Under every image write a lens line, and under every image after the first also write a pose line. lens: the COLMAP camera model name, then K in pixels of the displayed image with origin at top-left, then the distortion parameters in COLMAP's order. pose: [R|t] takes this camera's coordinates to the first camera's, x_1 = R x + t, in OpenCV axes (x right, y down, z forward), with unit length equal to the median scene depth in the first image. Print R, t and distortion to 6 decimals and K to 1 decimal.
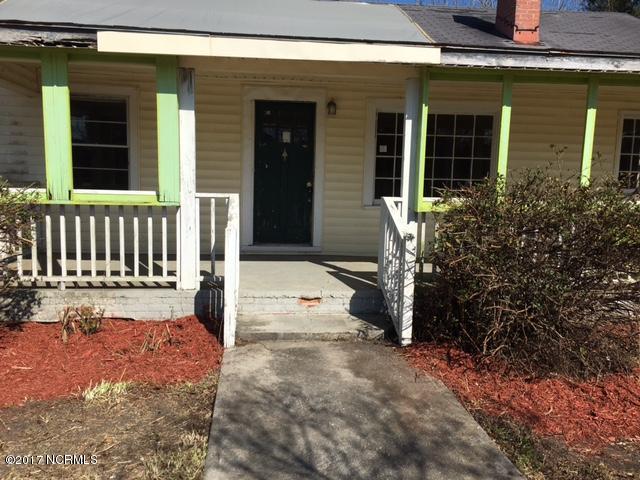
lens RADIAL K [[542.9, 0, 319.9], [0, 542.9, 243.9], [0, 0, 1]] dist [0.052356, -0.018591]
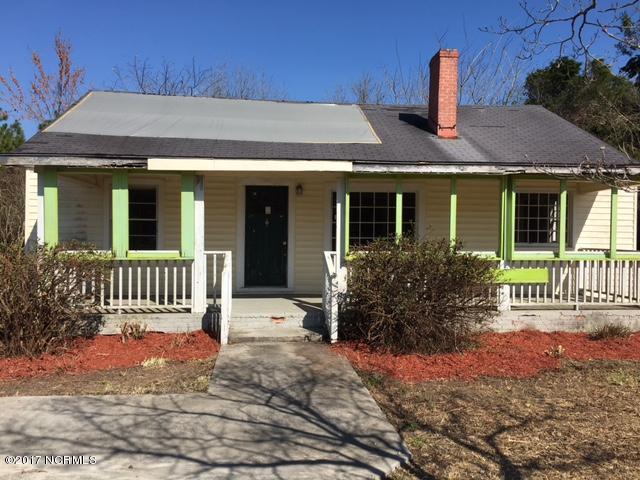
lens RADIAL K [[542.9, 0, 321.4], [0, 542.9, 237.1], [0, 0, 1]] dist [0.052356, -0.018591]
pose [[0.999824, -0.017803, -0.005919, 0.126320], [0.017020, 0.993447, -0.113021, 0.051818], [0.007892, 0.112901, 0.993575, -0.588590]]
